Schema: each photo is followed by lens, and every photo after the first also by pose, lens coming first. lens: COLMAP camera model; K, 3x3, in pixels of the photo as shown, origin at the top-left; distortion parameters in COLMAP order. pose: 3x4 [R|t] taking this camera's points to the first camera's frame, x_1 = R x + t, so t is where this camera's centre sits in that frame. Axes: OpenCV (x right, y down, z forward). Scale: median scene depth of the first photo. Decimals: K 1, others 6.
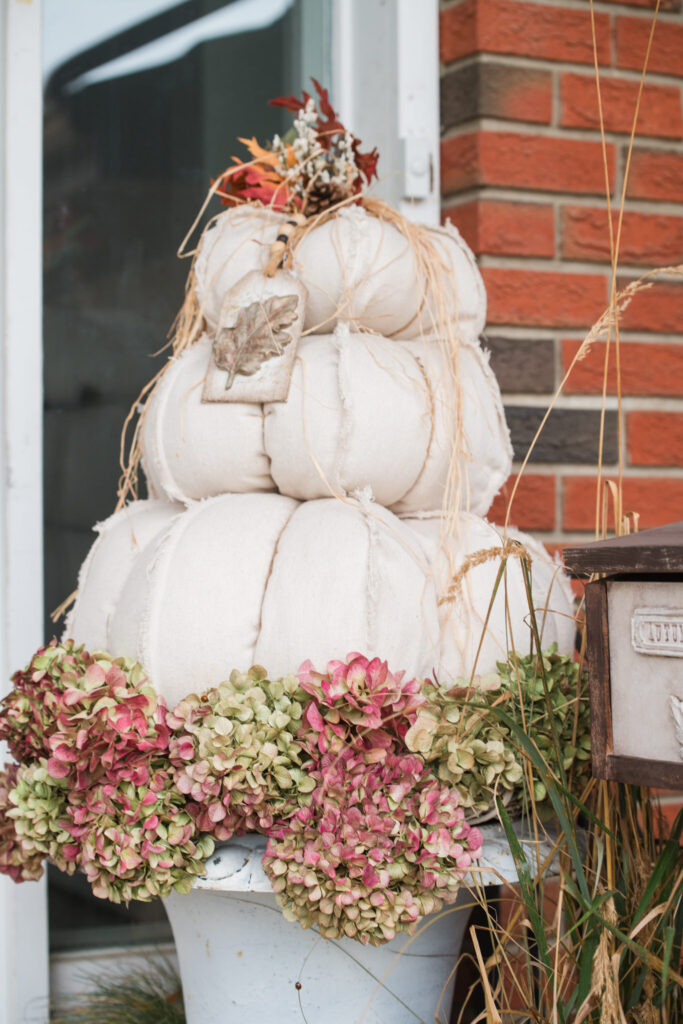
lens RADIAL K [[2044.1, 0, 341.5], [0, 2044.1, 512.0], [0, 0, 1]] dist [-0.159253, 0.080918]
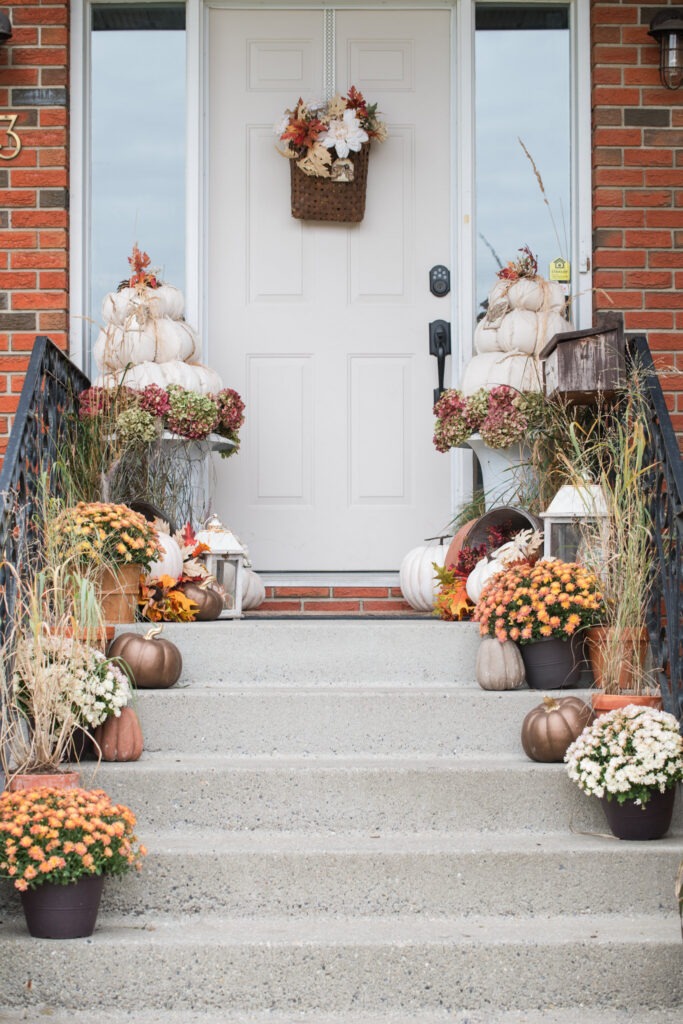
lens RADIAL K [[2044.1, 0, 341.5], [0, 2044.1, 512.0], [0, 0, 1]] dist [-0.159253, 0.080918]
pose [[0.895270, -0.017542, -0.445178, 1.454708], [0.004201, 0.999512, -0.030938, 0.425448], [0.445504, 0.025828, 0.894907, -2.689370]]
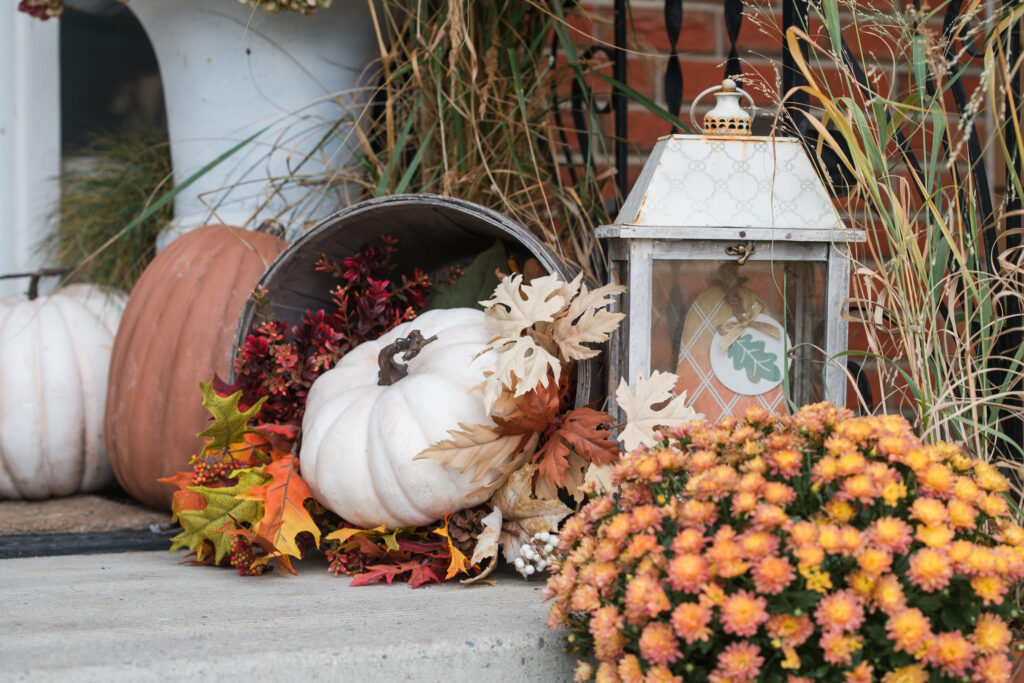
lens RADIAL K [[2616.2, 0, 512.8], [0, 2616.2, 255.4], [0, 0, 1]] dist [-0.019892, -0.581842]
pose [[0.998868, 0.001478, 0.047541, 0.067961], [-0.002051, 0.999926, 0.011996, 0.318362], [-0.047520, -0.012080, 0.998797, -0.729869]]
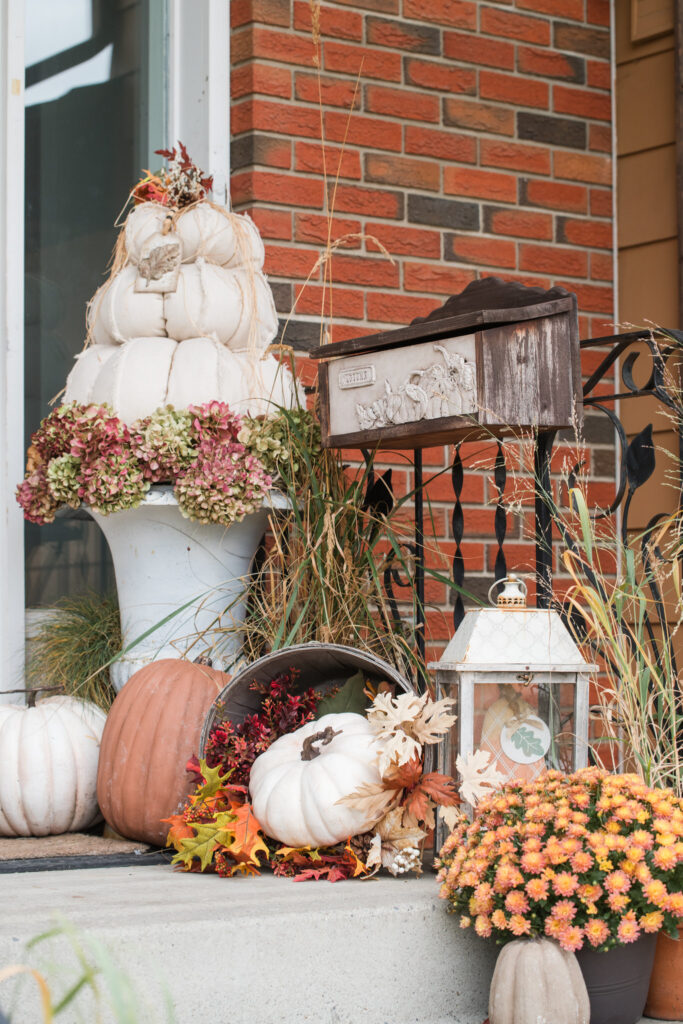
lens RADIAL K [[2273.3, 0, 341.5], [0, 2273.3, 512.0], [0, 0, 1]] dist [-0.190516, 0.504101]
pose [[0.987109, 0.007277, 0.159882, -0.227559], [0.000462, 0.998832, -0.048314, 0.282821], [-0.160047, 0.047765, 0.985953, -1.315243]]
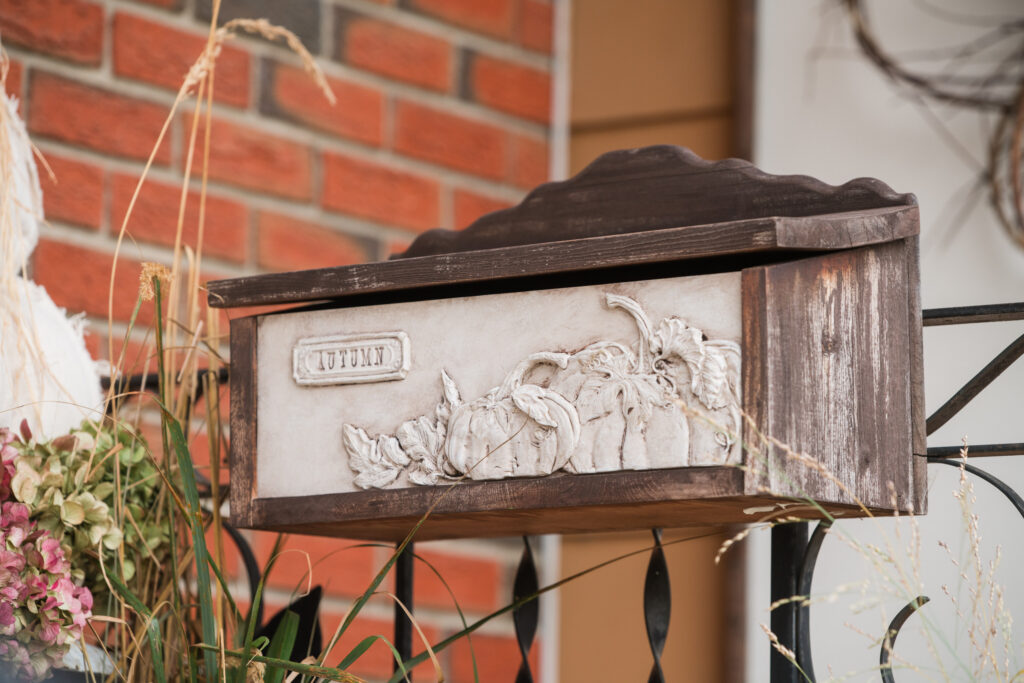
lens RADIAL K [[4296.0, 0, 512.0], [0, 4296.0, 341.5], [0, 0, 1]] dist [0.198821, 2.880512]
pose [[0.881386, 0.093196, 0.463113, -0.591549], [-0.033161, 0.990134, -0.136141, 0.269296], [-0.471232, 0.104635, 0.875781, -0.686815]]
